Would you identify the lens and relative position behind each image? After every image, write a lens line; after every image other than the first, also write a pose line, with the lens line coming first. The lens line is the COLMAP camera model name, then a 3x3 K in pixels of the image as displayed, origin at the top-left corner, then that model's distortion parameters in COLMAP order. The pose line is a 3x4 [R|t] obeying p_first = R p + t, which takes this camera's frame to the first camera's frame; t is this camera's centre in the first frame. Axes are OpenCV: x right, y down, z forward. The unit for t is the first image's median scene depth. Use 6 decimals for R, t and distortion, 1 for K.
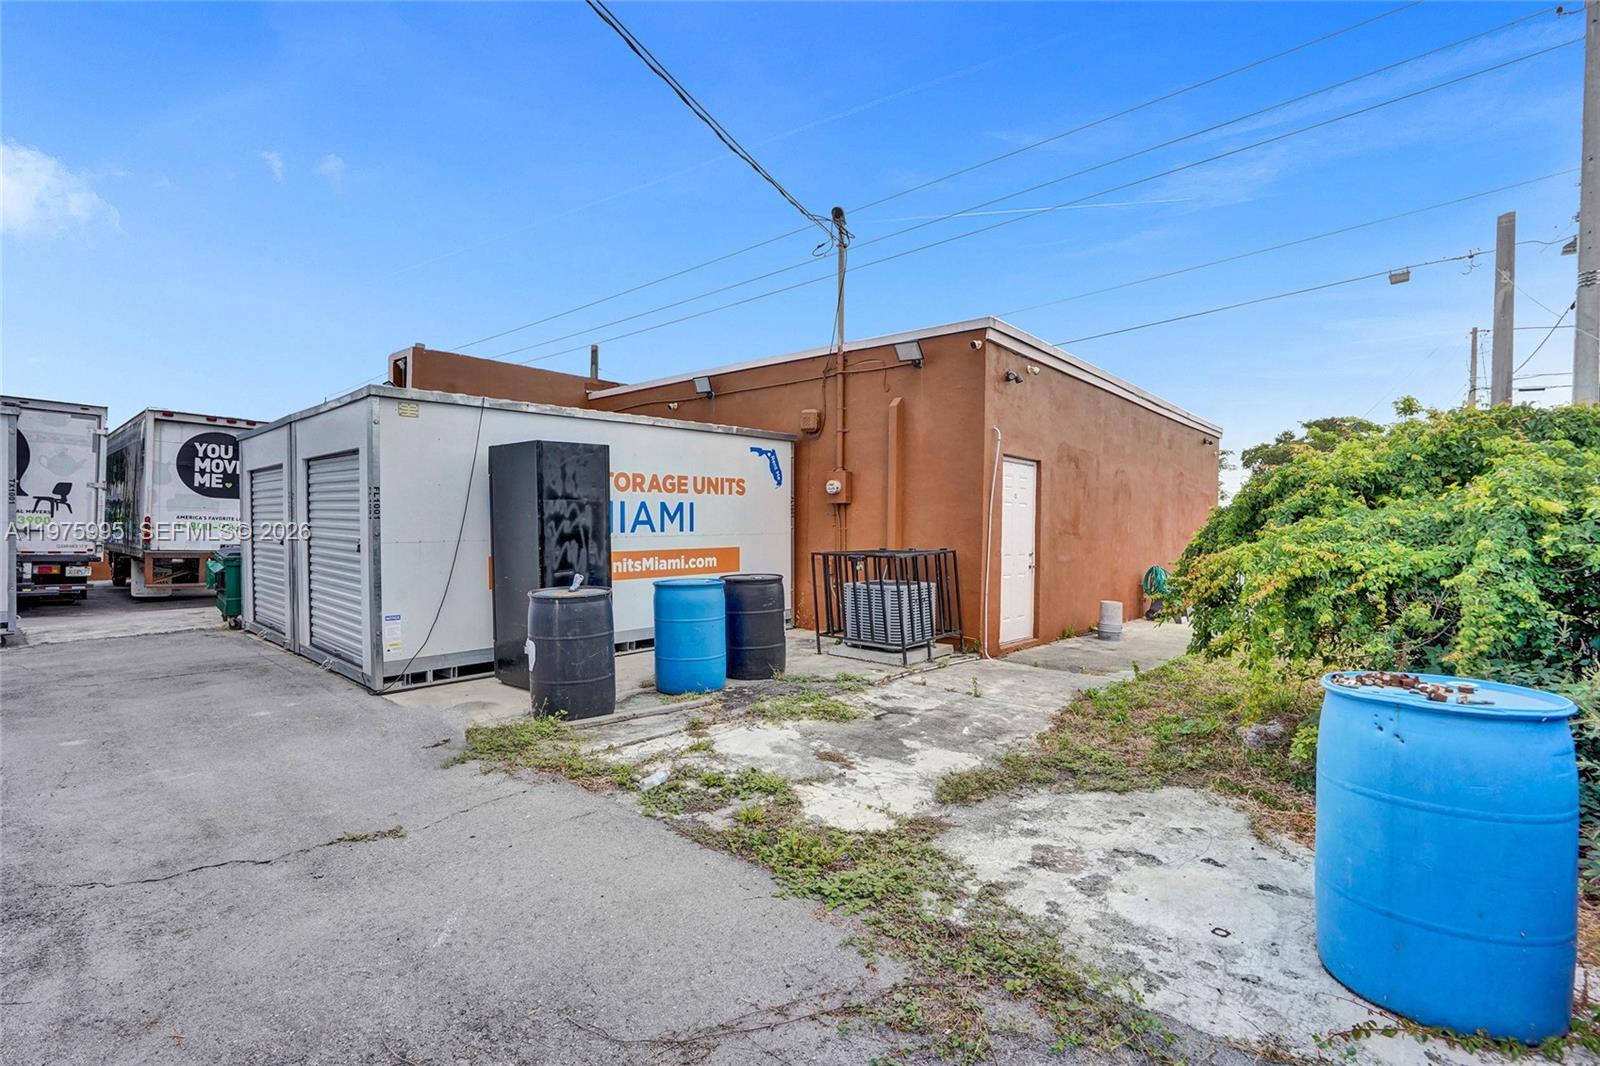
lens RADIAL K [[736.6, 0, 794.8], [0, 736.6, 542.9], [0, 0, 1]] dist [-0.029253, 0.005444]
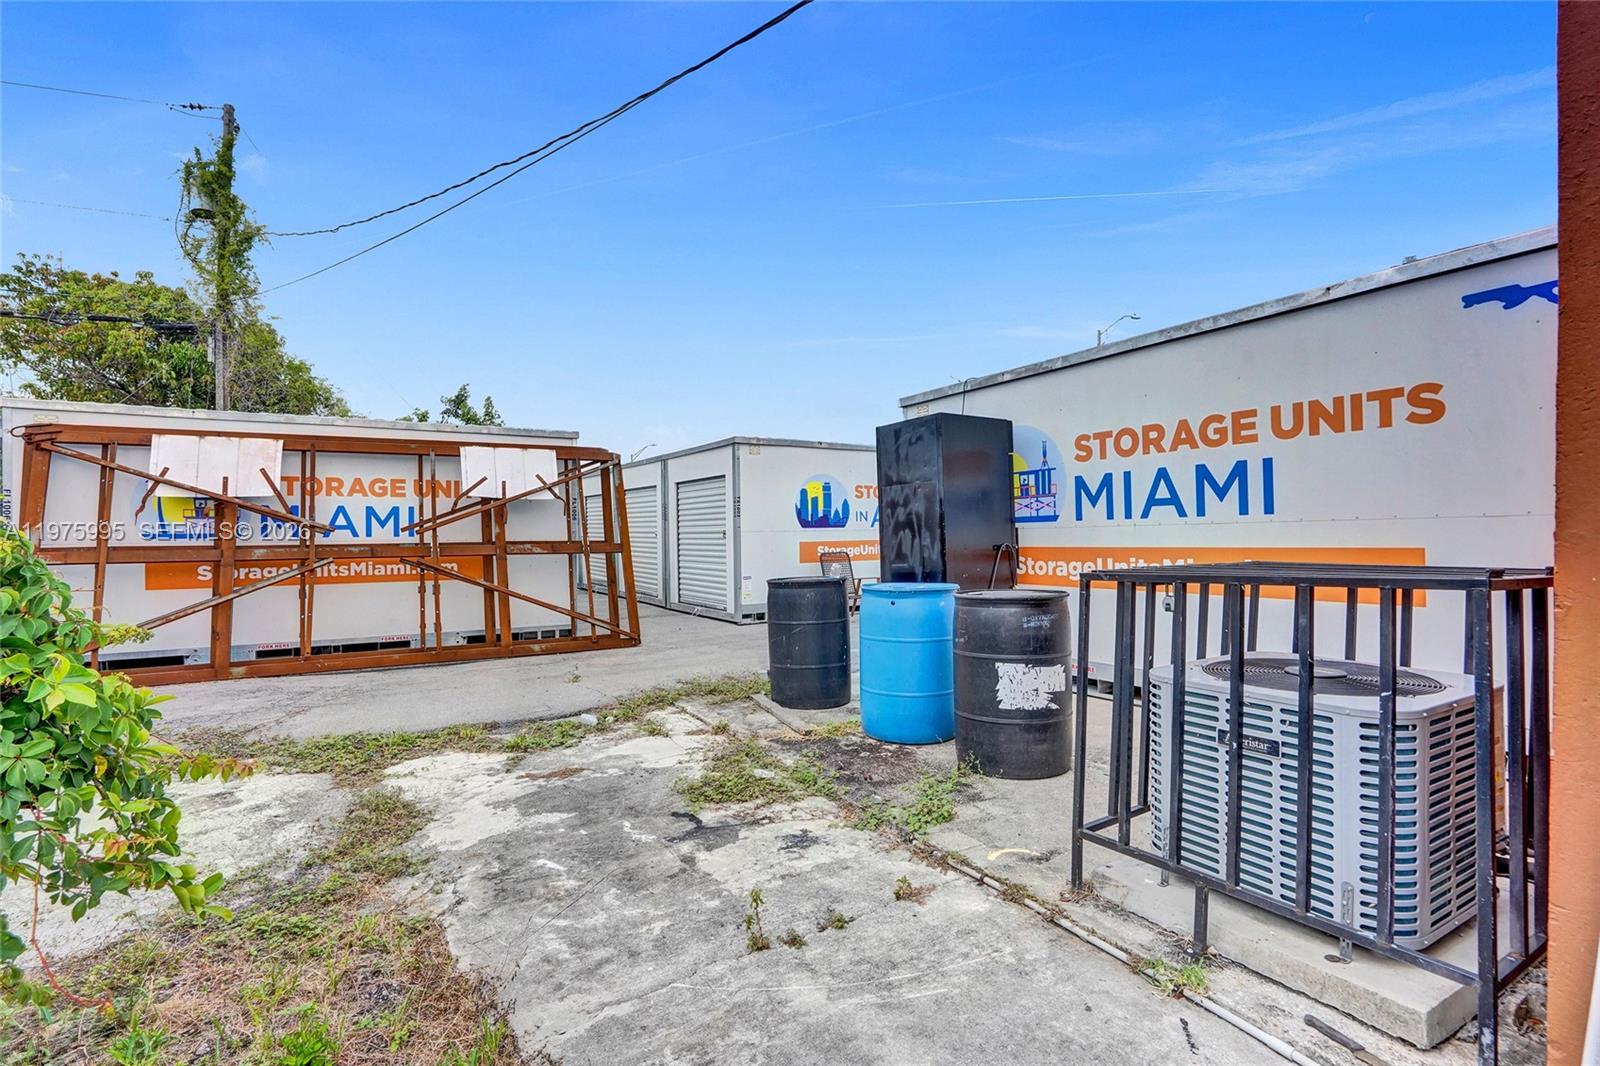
lens RADIAL K [[736.6, 0, 794.6], [0, 736.6, 532.0], [0, 0, 1]] dist [-0.029253, 0.005444]
pose [[-0.290507, 0.006729, -0.956849, 0.610171], [-0.006535, 0.999938, 0.009016, -0.007387], [0.956851, 0.008872, -0.290445, 1.141226]]
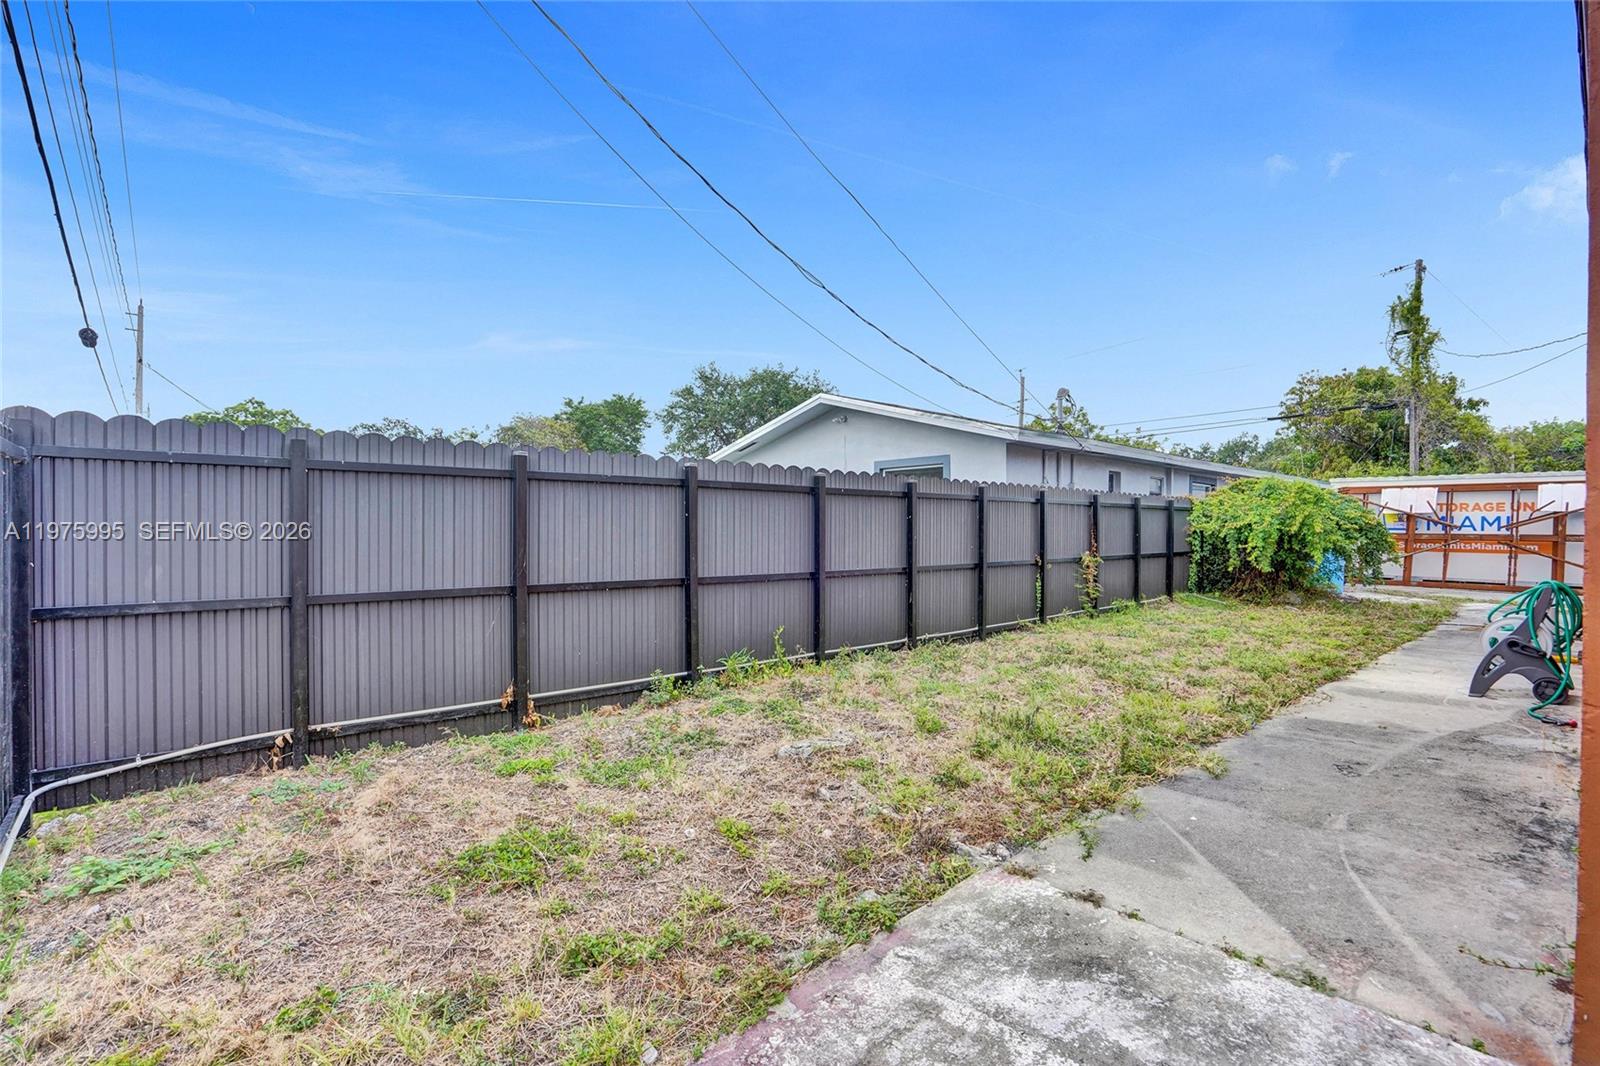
lens RADIAL K [[736.6, 0, 797.0], [0, 736.6, 536.7], [0, 0, 1]] dist [-0.029253, 0.005444]
pose [[-0.995030, -0.007968, 0.099254, 1.427535], [-0.005197, 0.999590, 0.028142, -0.017686], [-0.099438, 0.027486, -0.994664, 2.335511]]
